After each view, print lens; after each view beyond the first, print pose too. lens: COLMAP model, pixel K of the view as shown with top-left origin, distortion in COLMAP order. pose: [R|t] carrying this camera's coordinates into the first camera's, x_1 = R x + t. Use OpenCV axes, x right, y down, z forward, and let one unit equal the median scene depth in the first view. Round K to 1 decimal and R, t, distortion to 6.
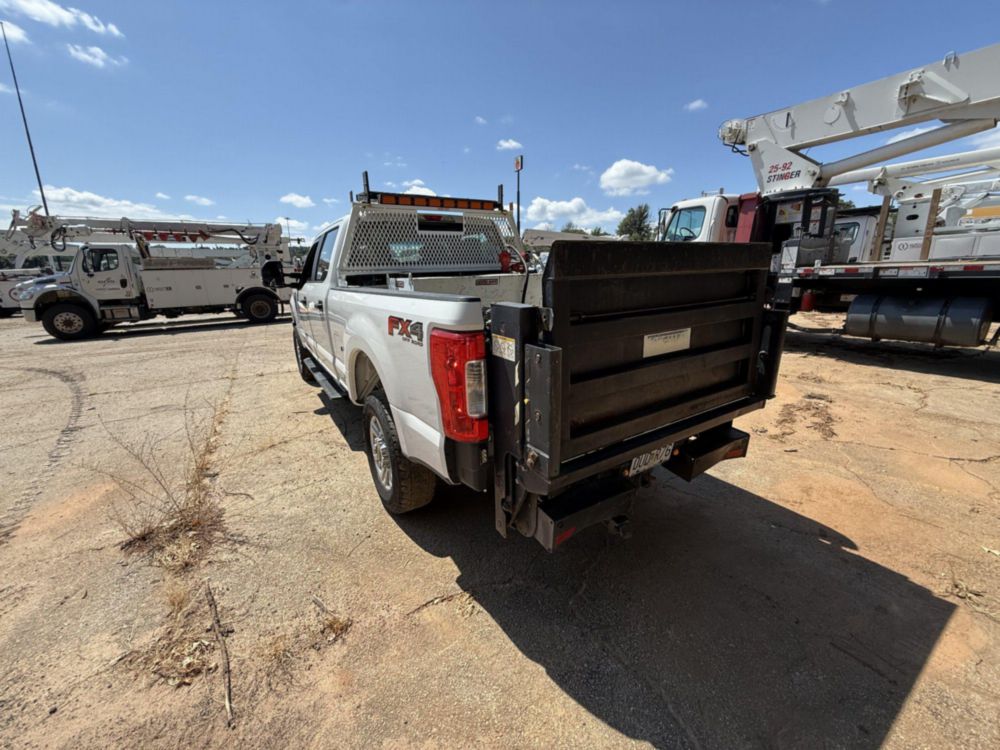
lens RADIAL K [[397.8, 0, 498.4], [0, 397.8, 377.5], [0, 0, 1]] dist [0.002797, -0.000314]
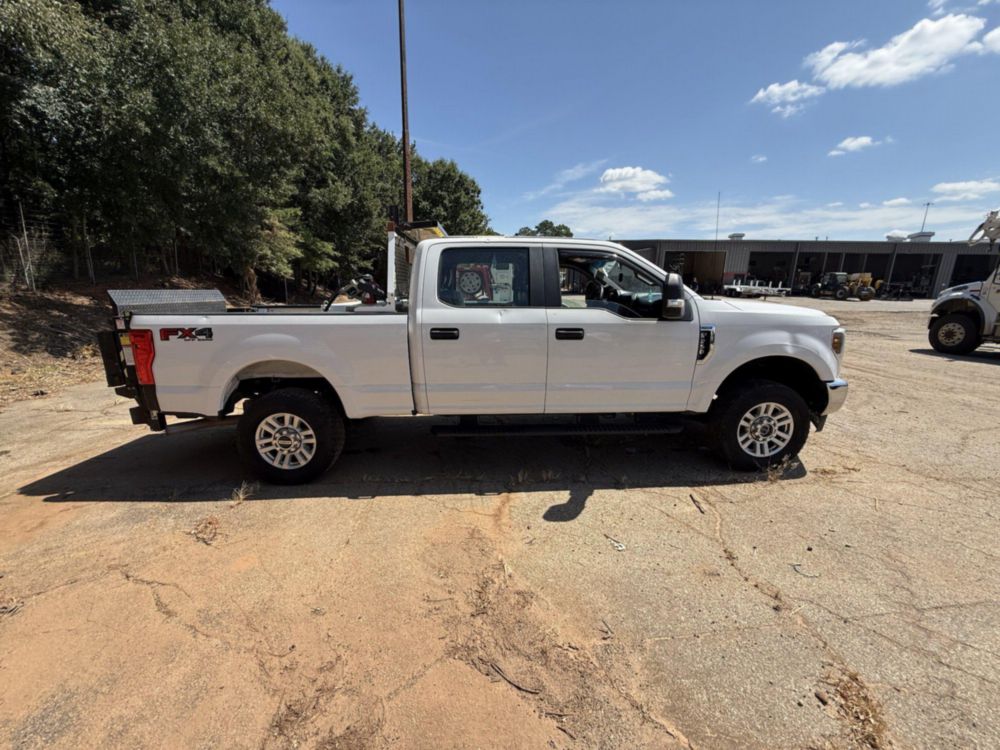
lens RADIAL K [[397.8, 0, 497.3], [0, 397.8, 380.2], [0, 0, 1]] dist [0.002797, -0.000314]
pose [[-0.509510, 0.222296, -0.831254, 0.701224], [-0.207101, 0.905973, 0.369219, -0.502583], [0.835170, 0.360275, -0.415564, 1.690236]]
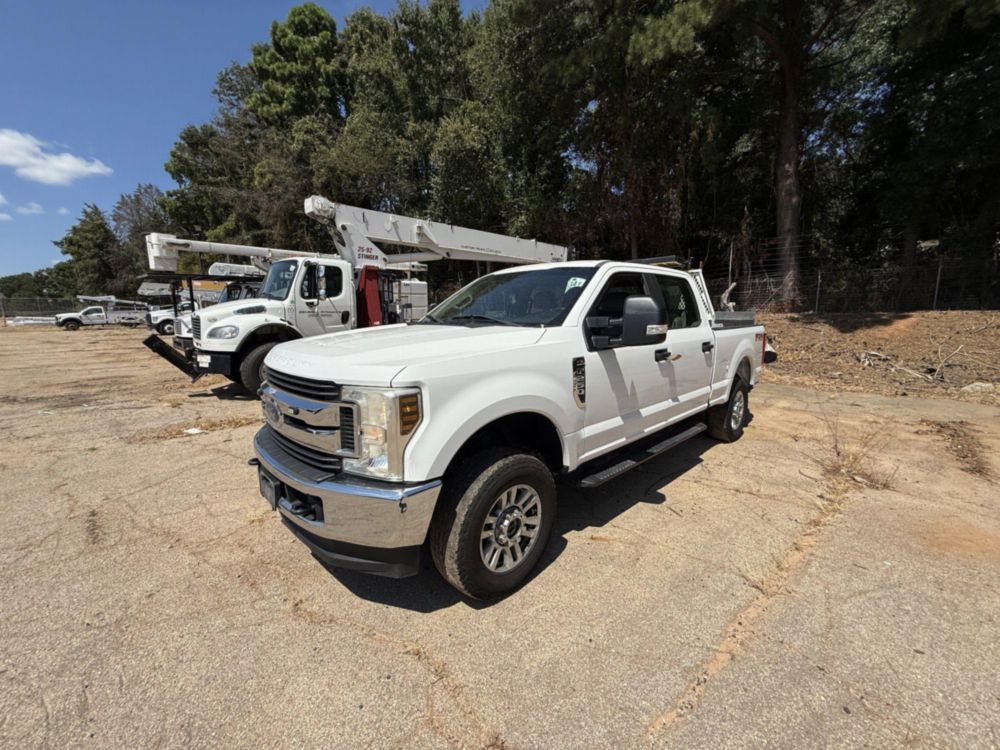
lens RADIAL K [[397.8, 0, 496.5], [0, 397.8, 376.0], [0, 0, 1]] dist [0.002797, -0.000314]
pose [[-0.190115, -0.122868, 0.974043, -1.349003], [0.266239, 0.948507, 0.171612, -0.424372], [-0.944973, 0.291954, -0.147613, 1.640047]]
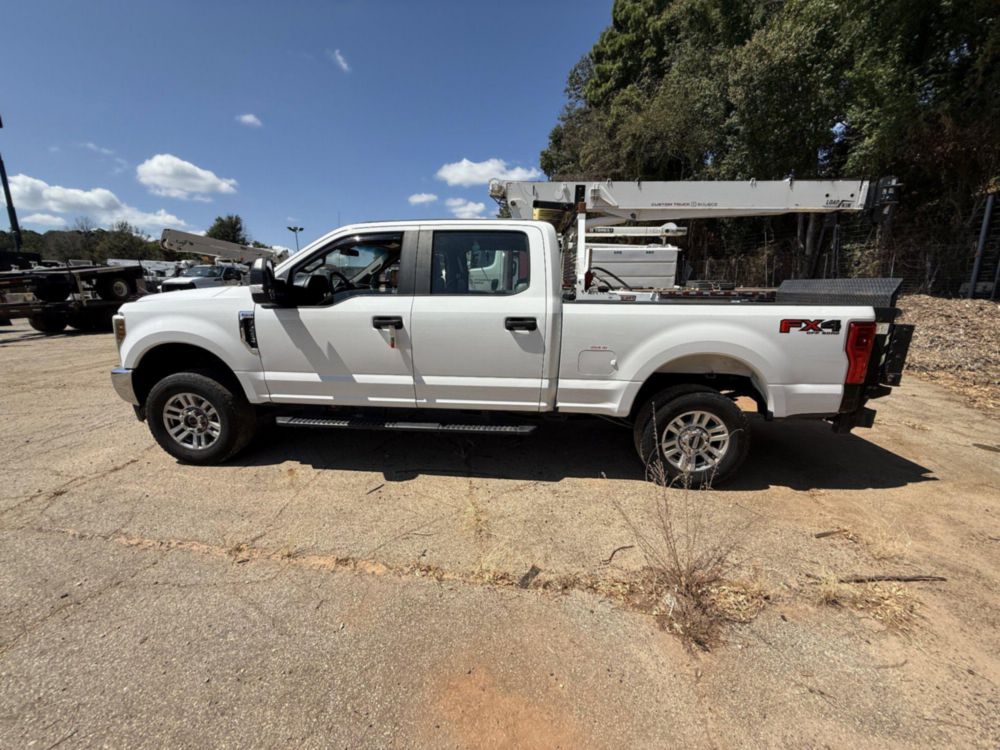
lens RADIAL K [[397.8, 0, 498.3], [0, 397.8, 376.2], [0, 0, 1]] dist [0.002797, -0.000314]
pose [[0.596367, -0.147384, 0.789066, -1.075164], [0.184461, 0.981855, 0.043980, -0.109773], [-0.781230, 0.119324, 0.612733, 0.503536]]
